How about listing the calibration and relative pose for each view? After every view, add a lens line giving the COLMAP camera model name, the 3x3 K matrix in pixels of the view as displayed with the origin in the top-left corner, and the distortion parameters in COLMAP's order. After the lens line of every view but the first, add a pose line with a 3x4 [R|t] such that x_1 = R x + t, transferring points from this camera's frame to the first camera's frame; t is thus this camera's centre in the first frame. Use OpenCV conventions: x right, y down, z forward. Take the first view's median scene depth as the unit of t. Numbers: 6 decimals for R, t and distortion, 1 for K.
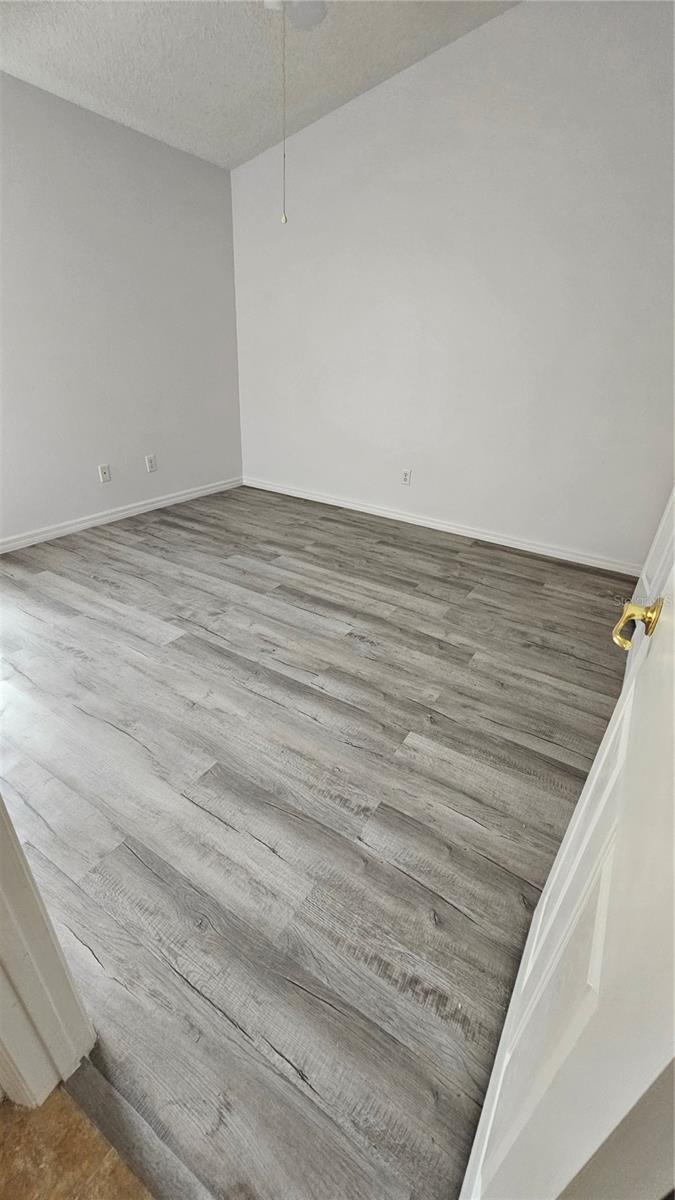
lens RADIAL K [[487.9, 0, 340.6], [0, 487.9, 603.9], [0, 0, 1]] dist [-0.003986, -0.000232]
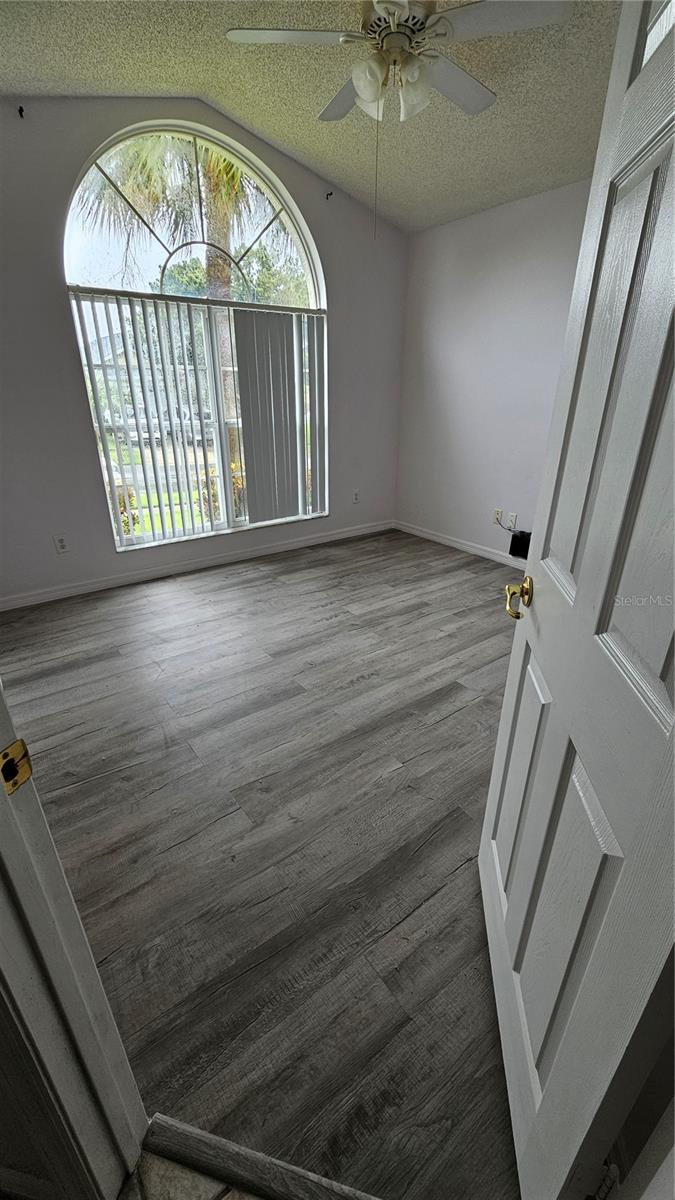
lens RADIAL K [[487.9, 0, 337.7], [0, 487.9, 604.4], [0, 0, 1]] dist [-0.003986, -0.000232]
pose [[0.354746, -0.533813, 0.767593, -0.870183], [0.267896, 0.844598, 0.463557, -0.564573], [-0.895761, 0.041190, 0.442624, 0.504404]]
